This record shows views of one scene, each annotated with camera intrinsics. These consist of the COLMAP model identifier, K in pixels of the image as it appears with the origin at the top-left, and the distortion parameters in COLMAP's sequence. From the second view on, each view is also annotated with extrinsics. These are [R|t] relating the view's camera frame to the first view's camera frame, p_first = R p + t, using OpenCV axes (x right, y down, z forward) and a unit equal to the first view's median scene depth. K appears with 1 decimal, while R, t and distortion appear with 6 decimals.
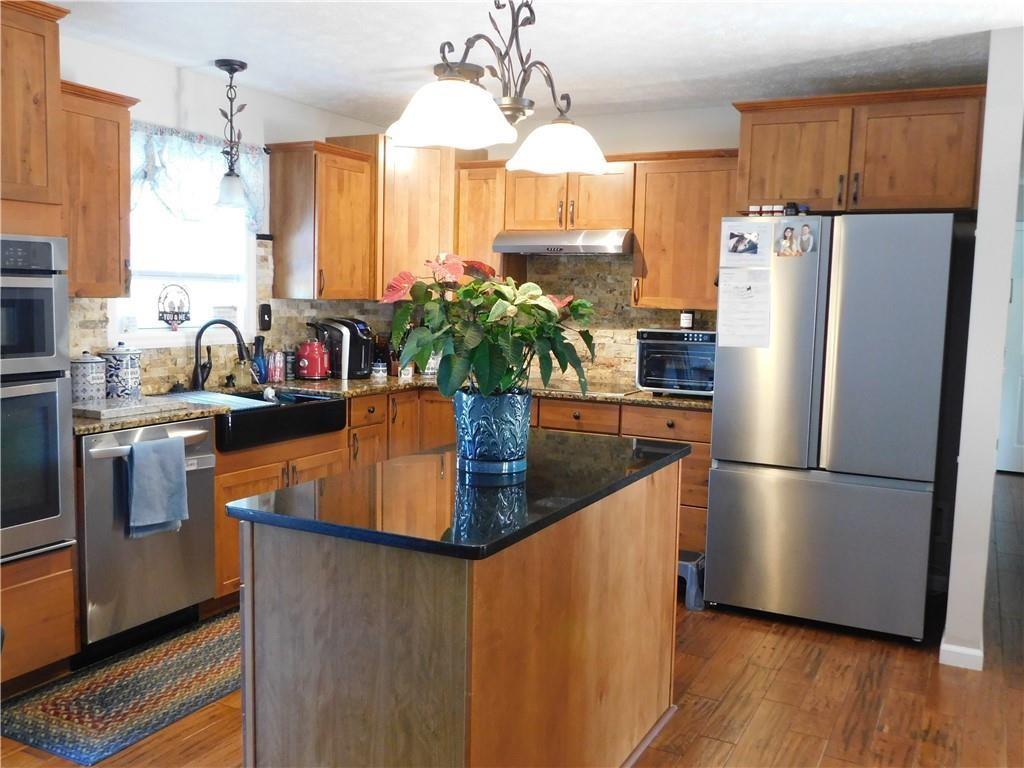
lens RADIAL K [[896.7, 0, 512.0], [0, 896.7, 384.0], [0, 0, 1]] dist [-0.009371, -0.005845]
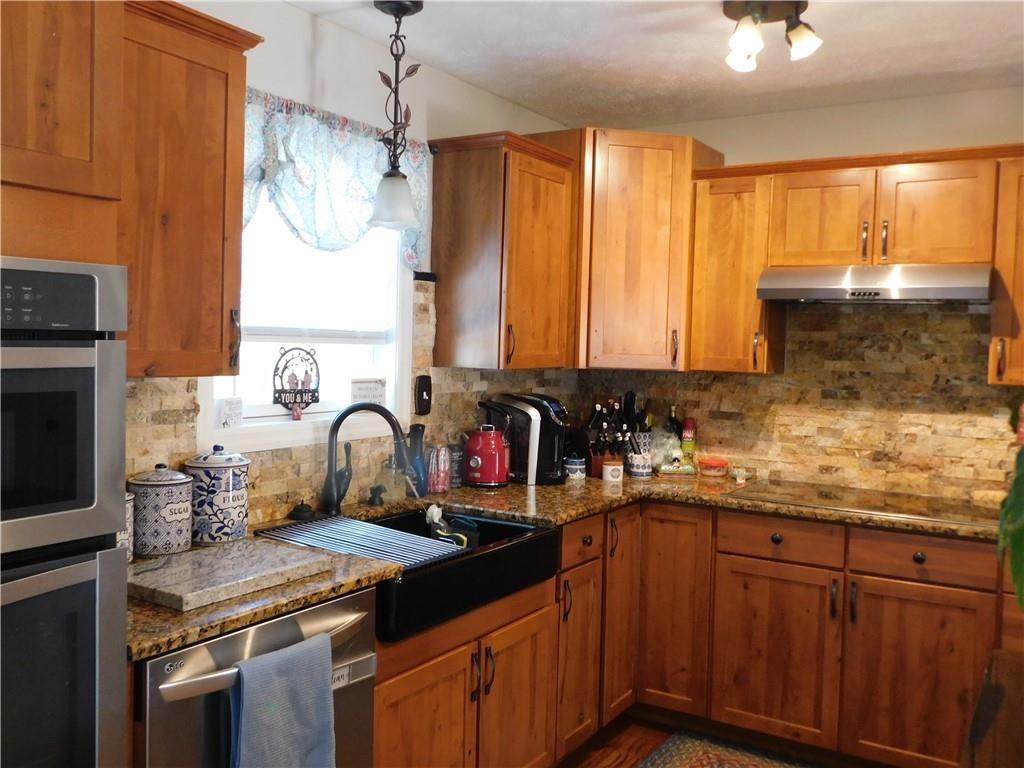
lens RADIAL K [[896.7, 0, 512.0], [0, 896.7, 384.0], [0, 0, 1]] dist [-0.009371, -0.005845]
pose [[0.996978, 0.005733, -0.077475, -0.172641], [-0.009977, 0.998464, -0.054501, -0.051351], [0.077043, 0.055109, 0.995504, 0.368675]]
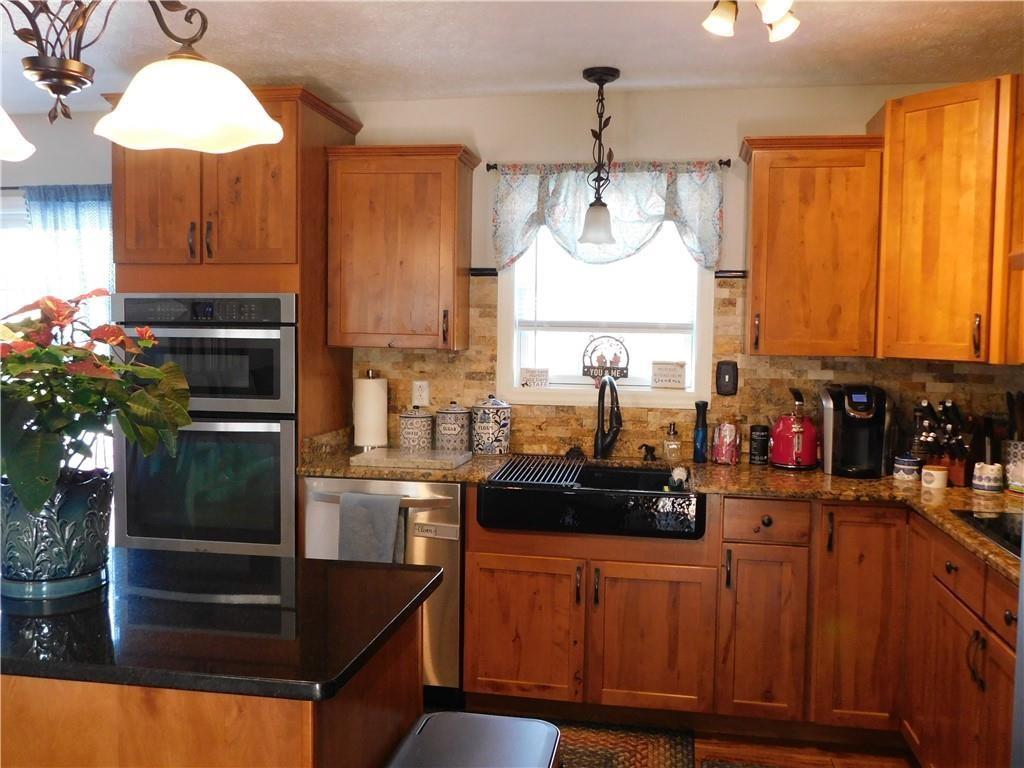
lens RADIAL K [[896.7, 0, 512.0], [0, 896.7, 384.0], [0, 0, 1]] dist [-0.009371, -0.005845]
pose [[0.303436, 0.040225, -0.952002, 0.442024], [-0.103087, 0.994630, 0.009168, -0.062913], [0.947259, 0.095358, 0.305953, 0.648076]]
